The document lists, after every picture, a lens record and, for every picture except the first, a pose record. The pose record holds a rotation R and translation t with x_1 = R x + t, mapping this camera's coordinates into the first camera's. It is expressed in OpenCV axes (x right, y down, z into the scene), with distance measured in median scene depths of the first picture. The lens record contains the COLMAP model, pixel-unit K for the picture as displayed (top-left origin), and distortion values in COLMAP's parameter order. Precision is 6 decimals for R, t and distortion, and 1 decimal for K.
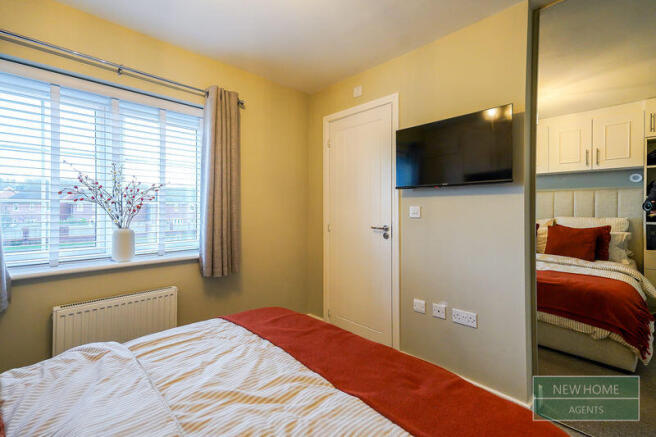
lens RADIAL K [[277.4, 0, 328.0], [0, 277.4, 218.5], [0, 0, 1]] dist [0.000580, 0.000159]
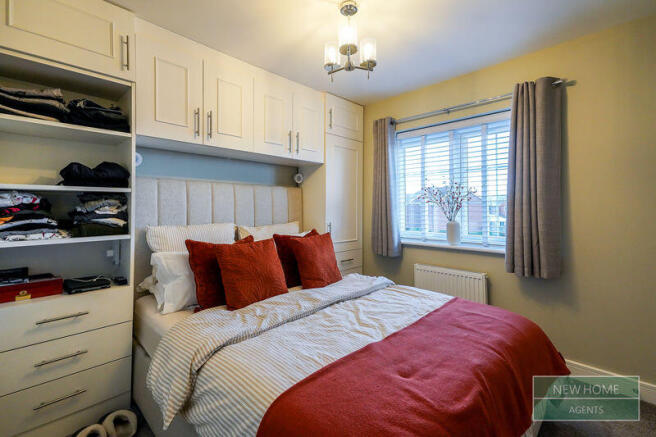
lens RADIAL K [[286.1, 0, 327.8], [0, 286.1, 211.4], [0, 0, 1]] dist [0.001523, 0.000118]
pose [[0.024873, 0.010072, -0.999640, 0.698138], [-0.026335, 0.999609, 0.009417, -0.010230], [0.999344, 0.026091, 0.025128, 0.342247]]
